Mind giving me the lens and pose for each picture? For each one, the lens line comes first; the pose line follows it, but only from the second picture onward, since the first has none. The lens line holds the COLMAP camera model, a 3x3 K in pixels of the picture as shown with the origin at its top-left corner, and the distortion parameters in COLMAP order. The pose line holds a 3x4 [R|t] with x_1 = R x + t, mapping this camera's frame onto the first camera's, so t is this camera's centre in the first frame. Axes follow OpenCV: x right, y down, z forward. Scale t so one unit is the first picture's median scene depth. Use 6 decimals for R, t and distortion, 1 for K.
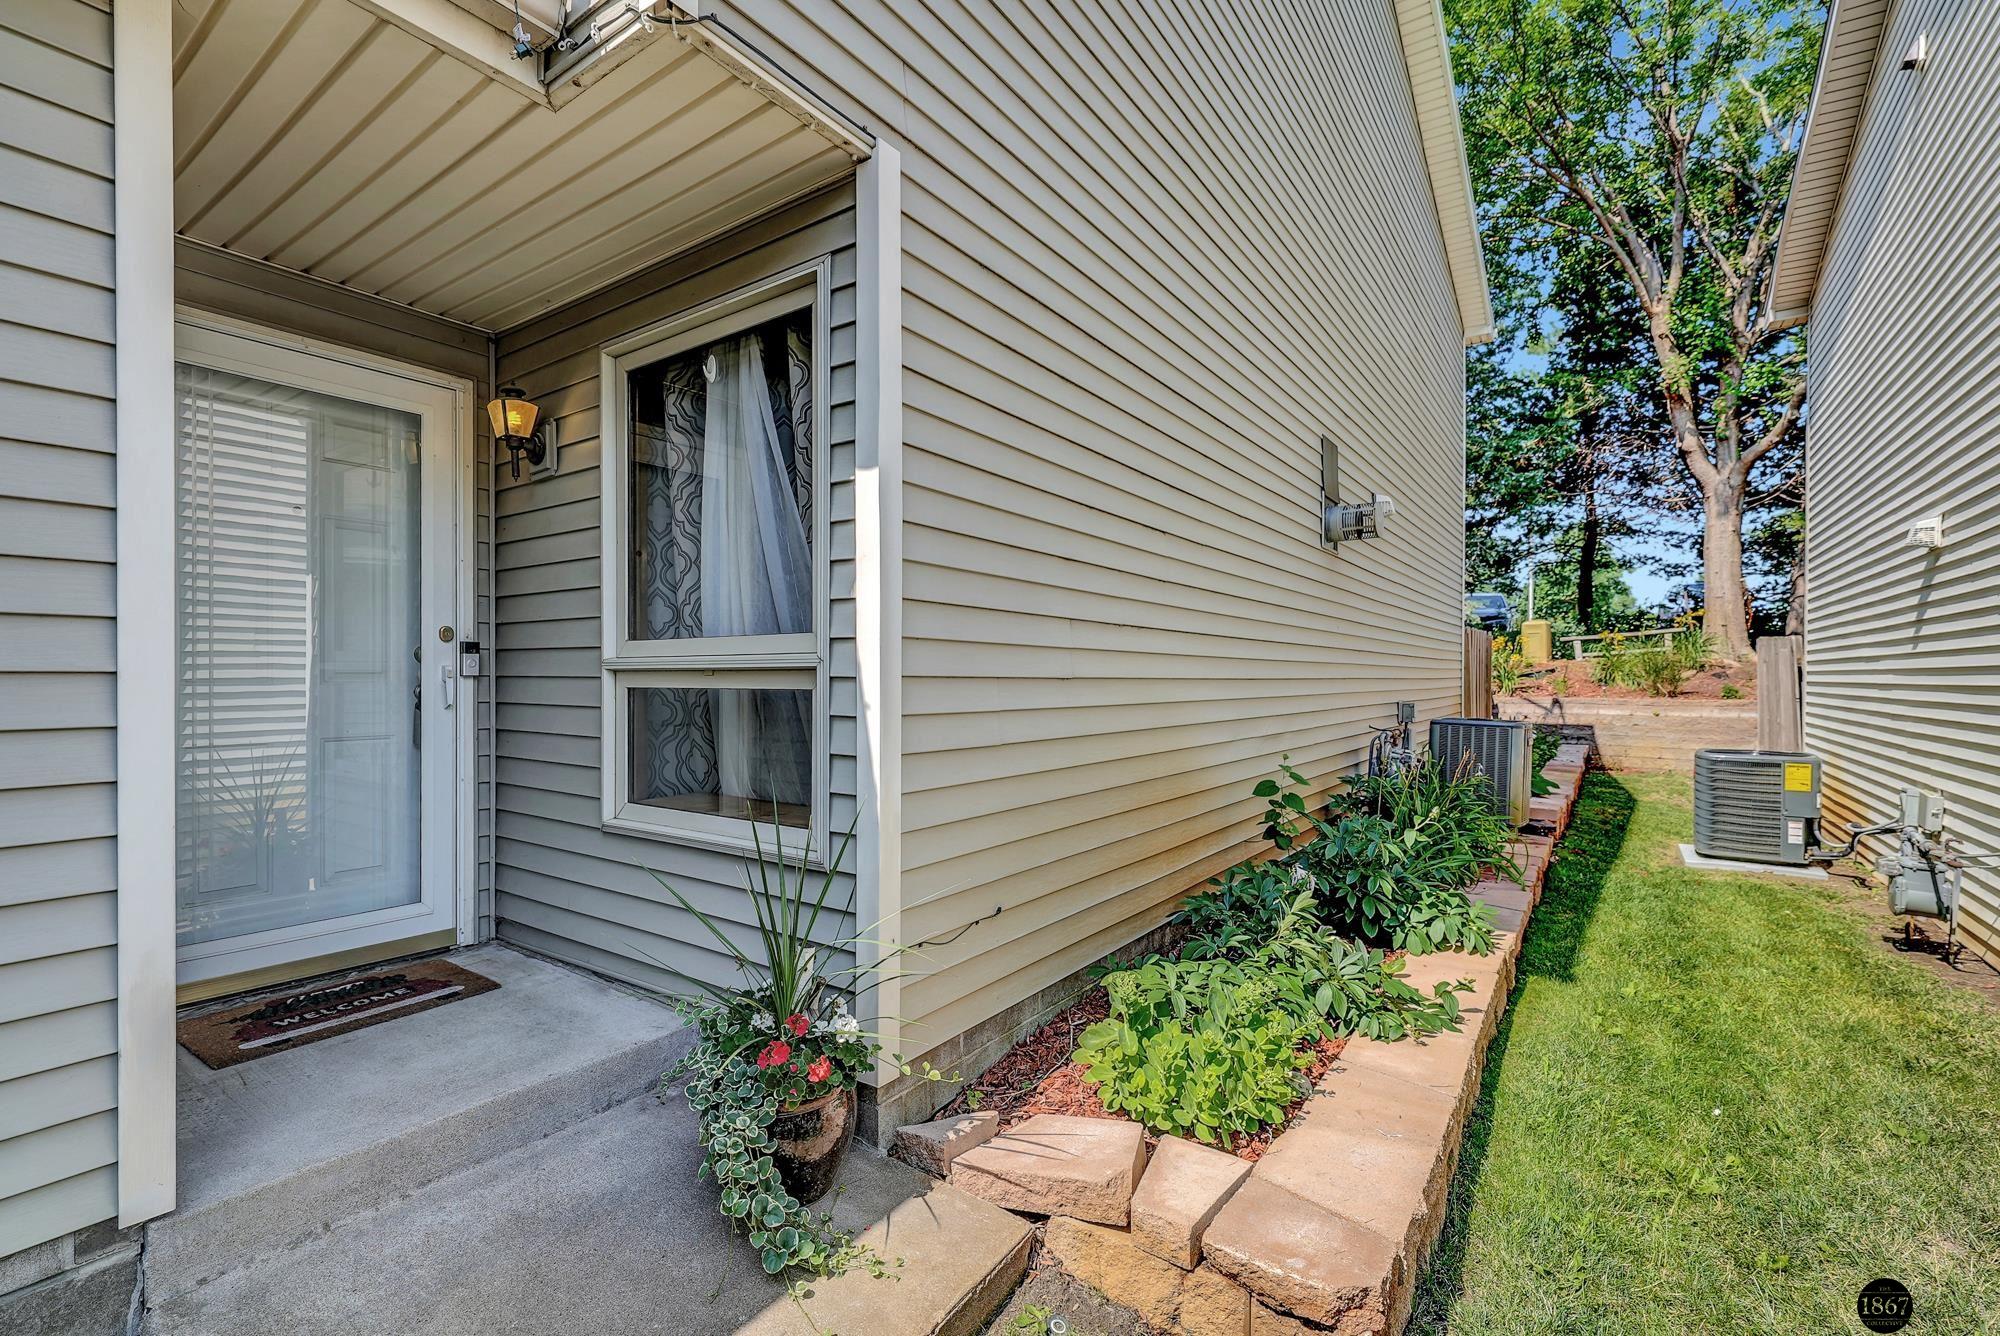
lens RADIAL K [[878.9, 0, 1003.1], [0, 878.9, 681.2], [0, 0, 1]] dist [-0.000347, 0.000068]
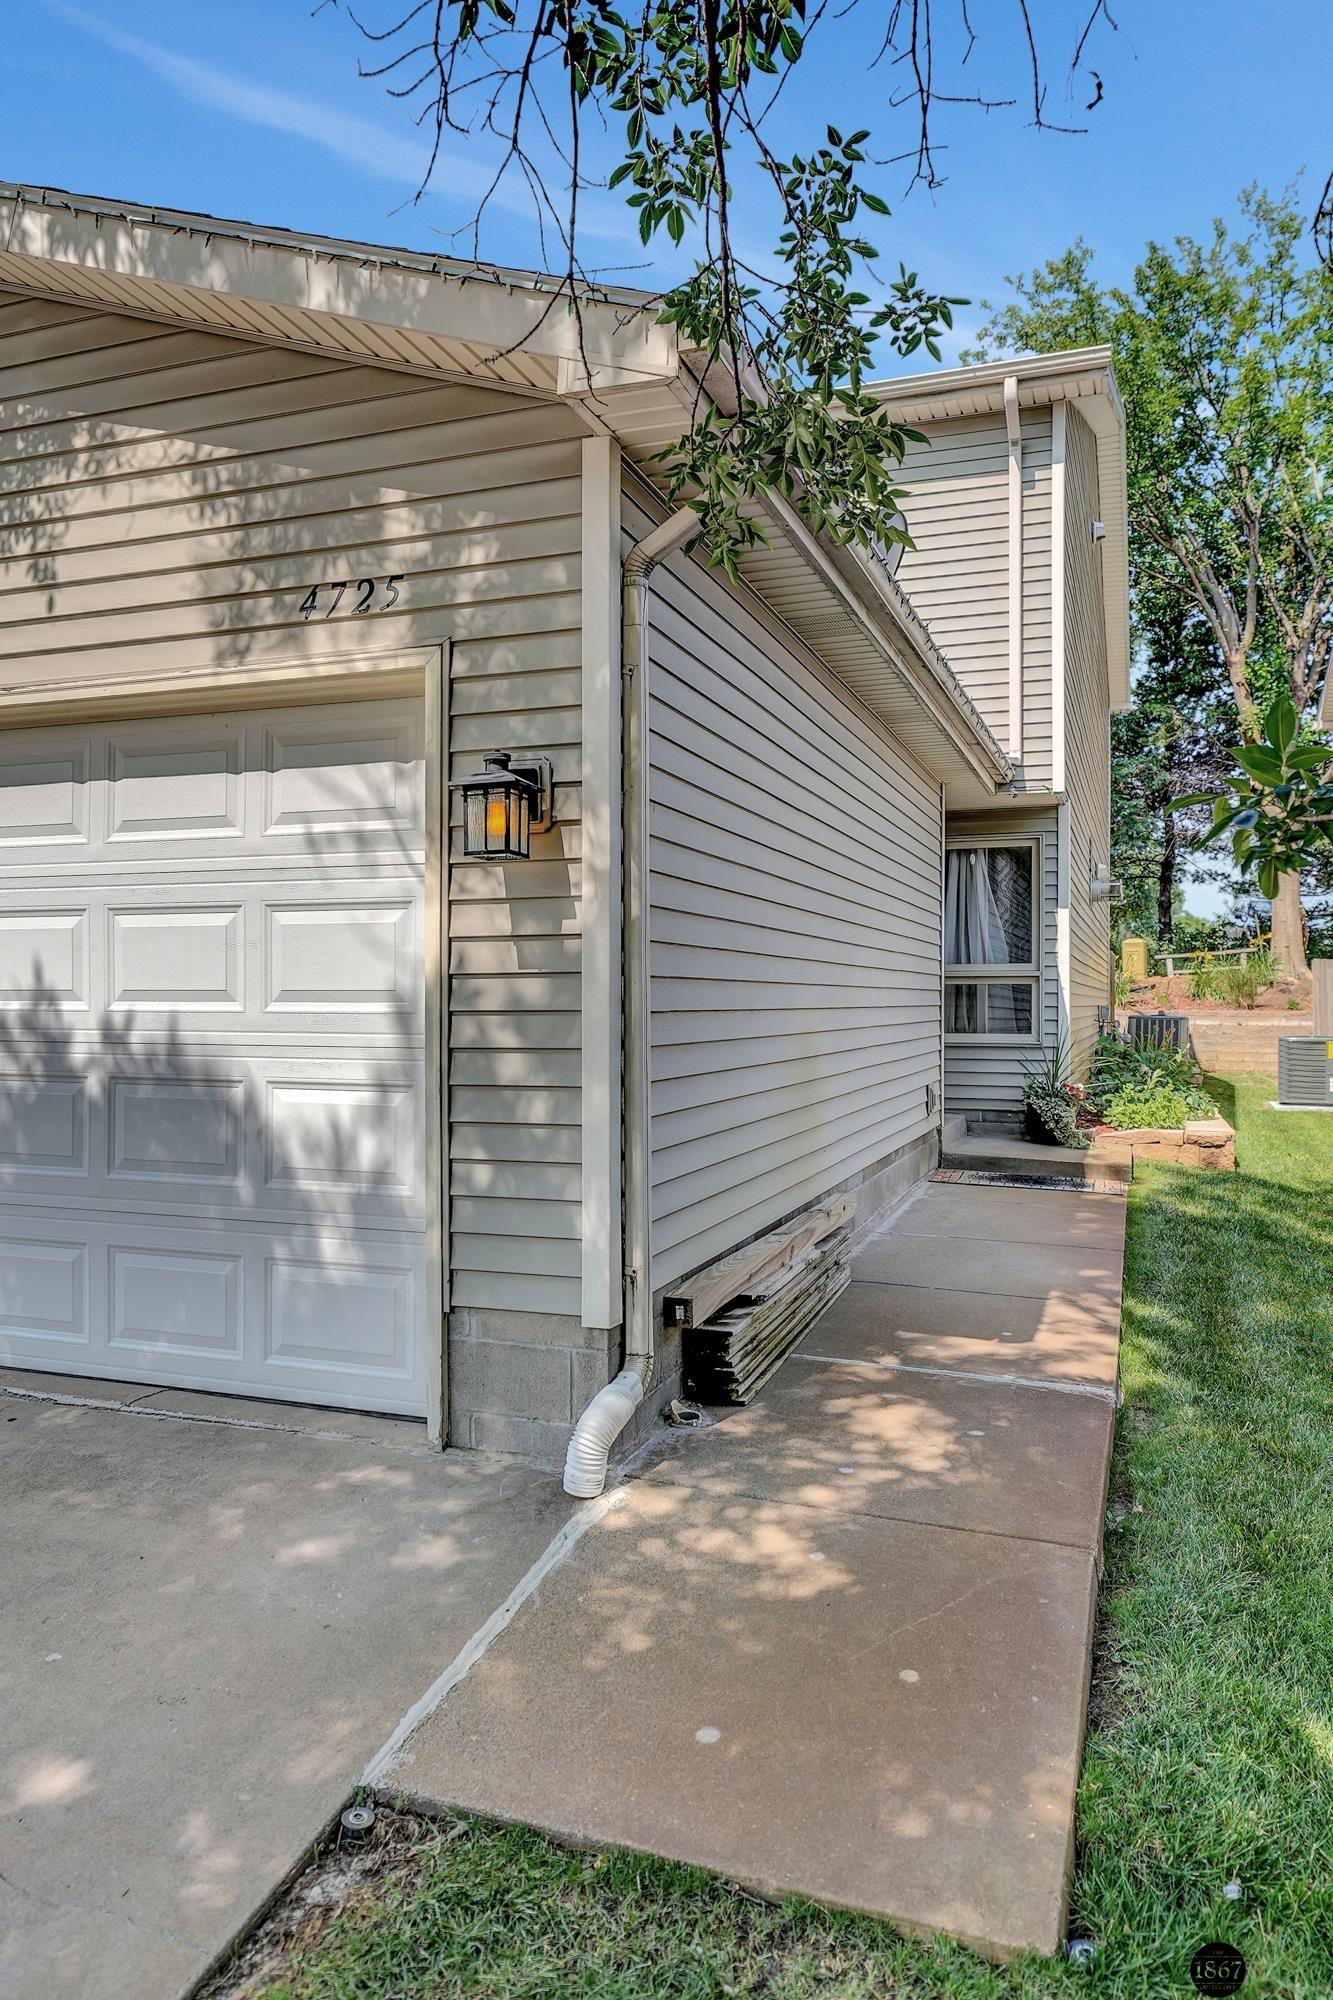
lens RADIAL K [[1385.1, 0, 666.5], [0, 1385.1, 1000.0], [0, 0, 1]] dist [0.005010, 0.000041]
pose [[0.962297, 0.002066, 0.271993, -0.439316], [-0.000656, 0.999986, -0.005276, 0.014782], [-0.272000, 0.004898, 0.962285, -0.506106]]
